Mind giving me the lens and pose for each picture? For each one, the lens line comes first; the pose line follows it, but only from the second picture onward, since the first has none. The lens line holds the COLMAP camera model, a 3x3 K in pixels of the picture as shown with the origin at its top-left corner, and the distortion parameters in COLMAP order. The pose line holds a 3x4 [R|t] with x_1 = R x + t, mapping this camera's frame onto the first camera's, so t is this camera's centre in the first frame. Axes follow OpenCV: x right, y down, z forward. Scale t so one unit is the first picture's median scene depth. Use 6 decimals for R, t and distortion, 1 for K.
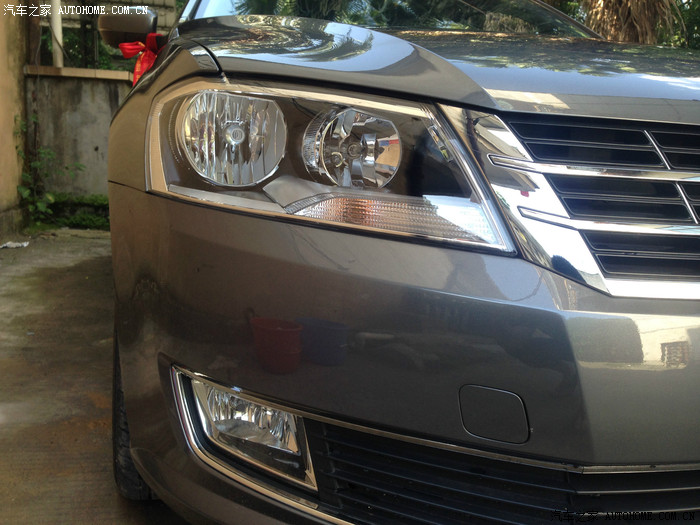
lens RADIAL K [[662.5, 0, 357.6], [0, 662.5, 263.1], [0, 0, 1]] dist [-0.019192, -0.011884]
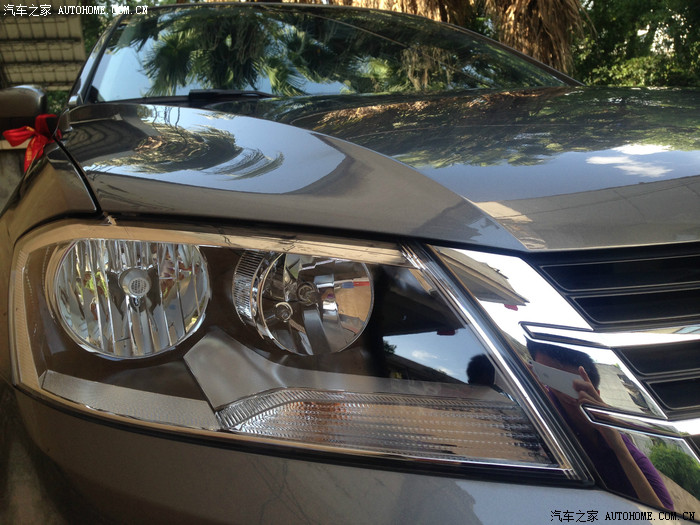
lens RADIAL K [[663.3, 0, 346.6], [0, 663.3, 261.7], [0, 0, 1]] dist [0.168701, -0.325703]
pose [[0.990280, -0.120426, 0.069589, -0.006525], [0.124120, 0.990933, -0.051443, -0.154753], [-0.062763, 0.059580, 0.996248, 0.257032]]
